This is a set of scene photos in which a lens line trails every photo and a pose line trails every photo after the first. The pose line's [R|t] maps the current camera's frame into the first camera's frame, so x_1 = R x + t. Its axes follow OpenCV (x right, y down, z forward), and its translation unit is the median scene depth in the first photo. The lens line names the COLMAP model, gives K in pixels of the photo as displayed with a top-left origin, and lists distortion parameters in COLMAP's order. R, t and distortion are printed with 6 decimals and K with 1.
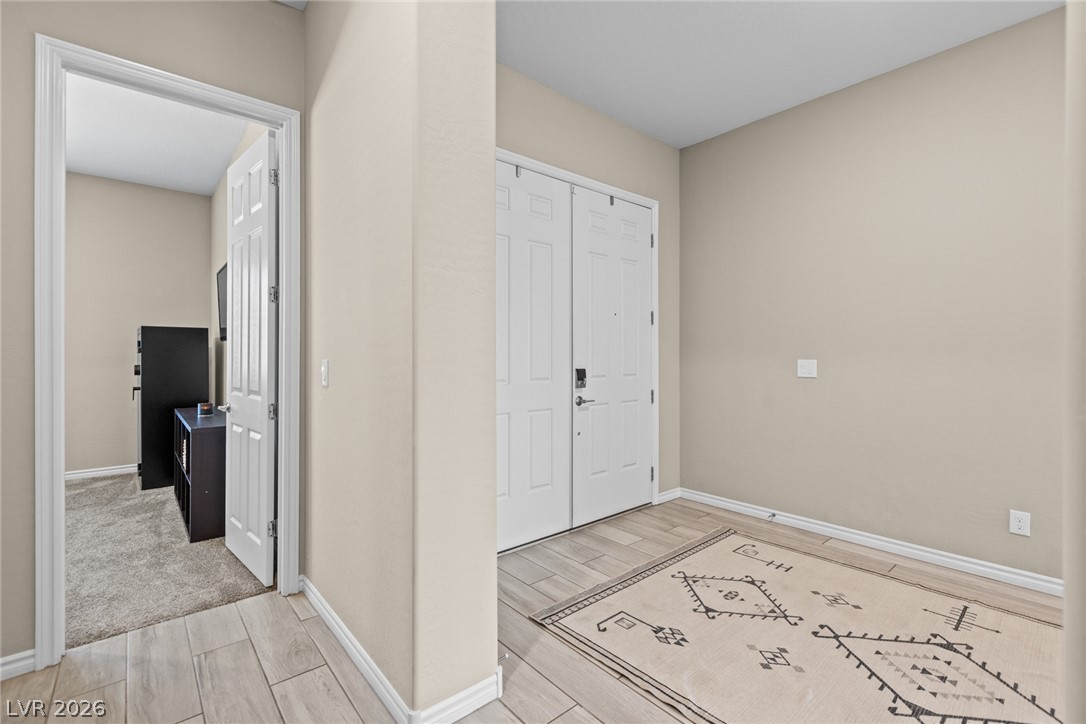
lens RADIAL K [[483.7, 0, 545.9], [0, 483.7, 356.3], [0, 0, 1]] dist [0.002240, -0.001958]
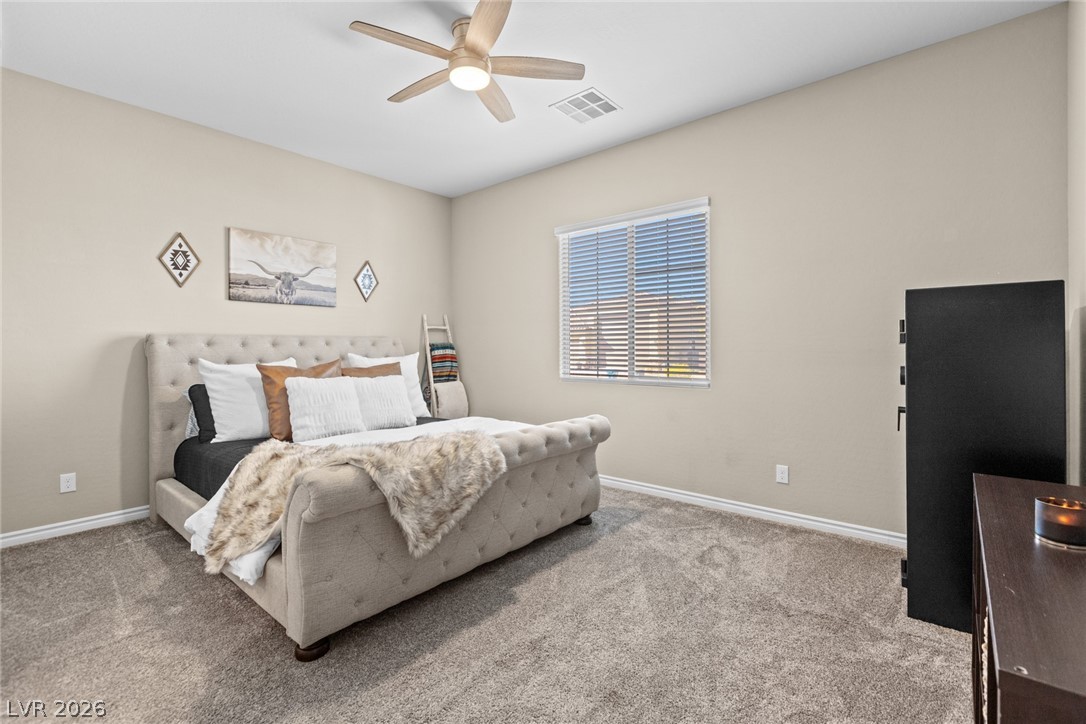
lens RADIAL K [[483.7, 0, 538.9], [0, 483.7, 354.9], [0, 0, 1]] dist [0.002240, -0.001958]
pose [[0.133049, -0.001344, -0.991109, -0.376756], [0.017100, 0.999853, 0.000939, -0.001365], [0.990962, -0.017073, 0.133052, 0.542340]]
